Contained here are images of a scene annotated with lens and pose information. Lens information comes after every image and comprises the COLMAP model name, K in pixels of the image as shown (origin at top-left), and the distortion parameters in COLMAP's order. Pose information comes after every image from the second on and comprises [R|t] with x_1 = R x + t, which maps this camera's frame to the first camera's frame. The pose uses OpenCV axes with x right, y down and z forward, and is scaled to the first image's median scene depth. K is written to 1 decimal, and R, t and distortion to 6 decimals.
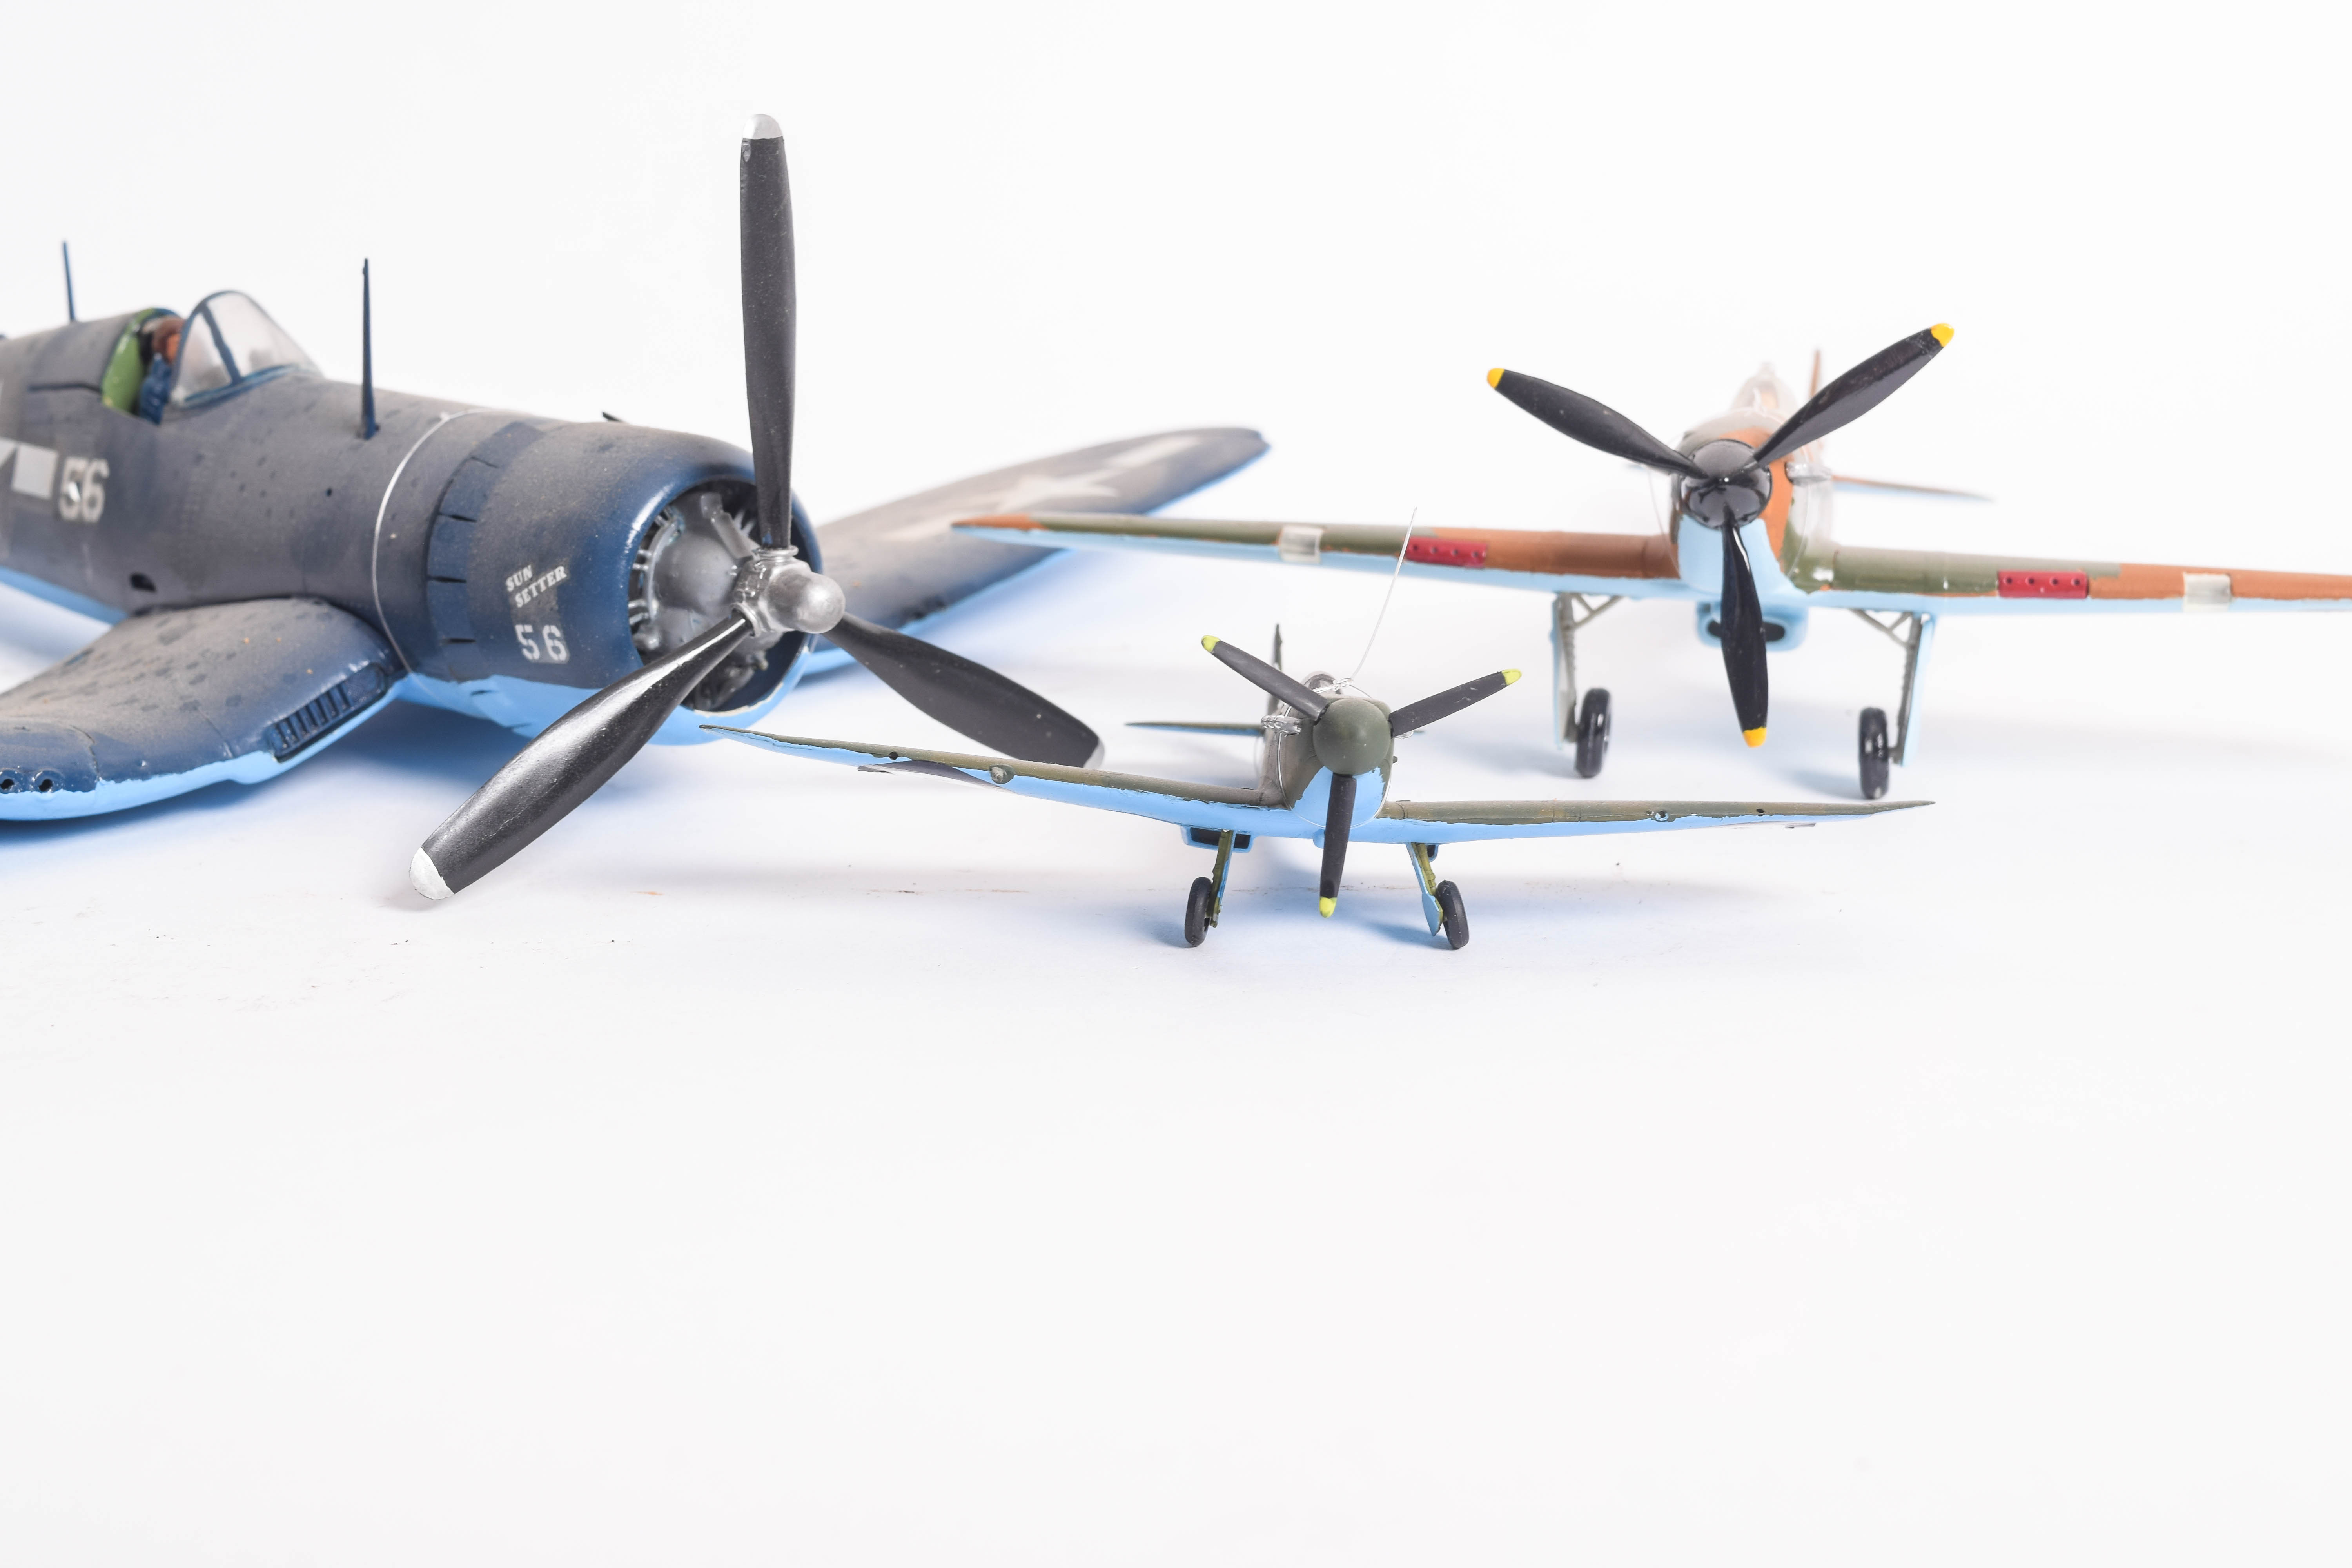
lens RADIAL K [[3203.2, 0, 1188.8], [0, 3203.2, 787.6], [0, 0, 1]] dist [-0.043110, 0.000000]
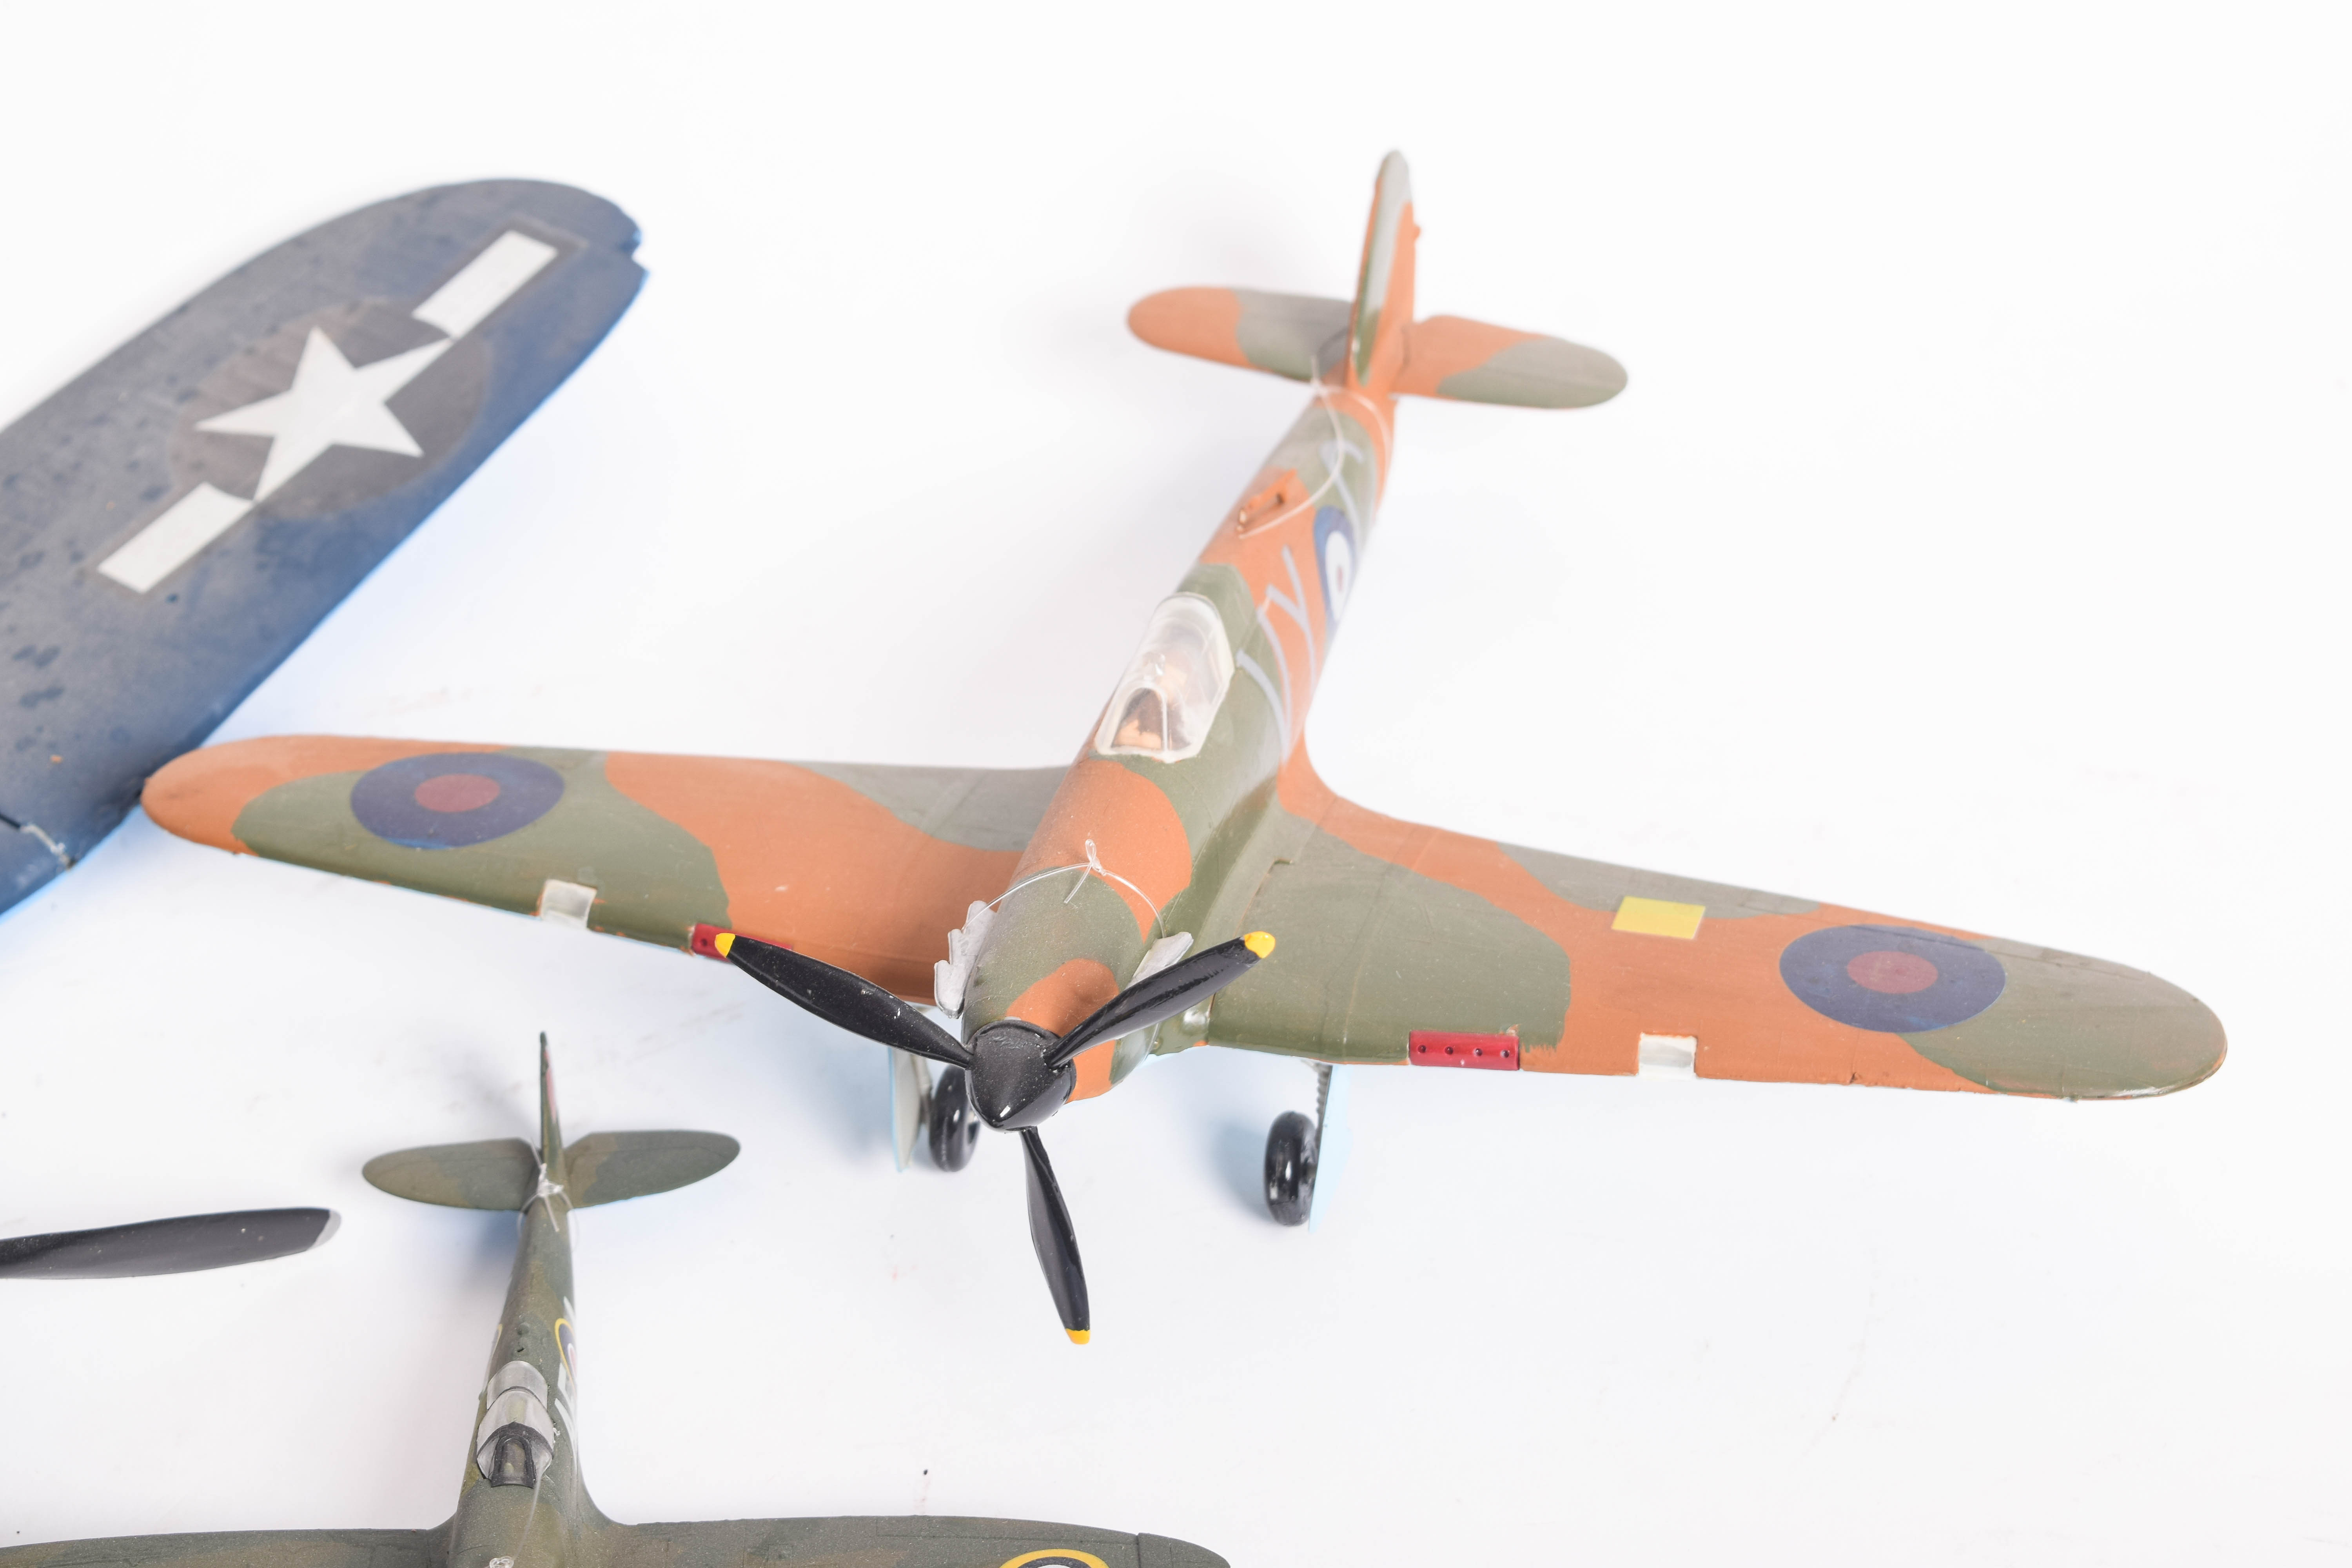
lens RADIAL K [[5310.6, 0, 1175.5], [0, 5310.6, 786.1], [0, 0, 1]] dist [-0.051660, 0.000000]
pose [[0.997880, -0.051151, -0.040244, 0.249884], [0.063866, 0.888631, 0.454153, -0.720209], [0.012532, -0.455761, 0.890014, -0.145826]]
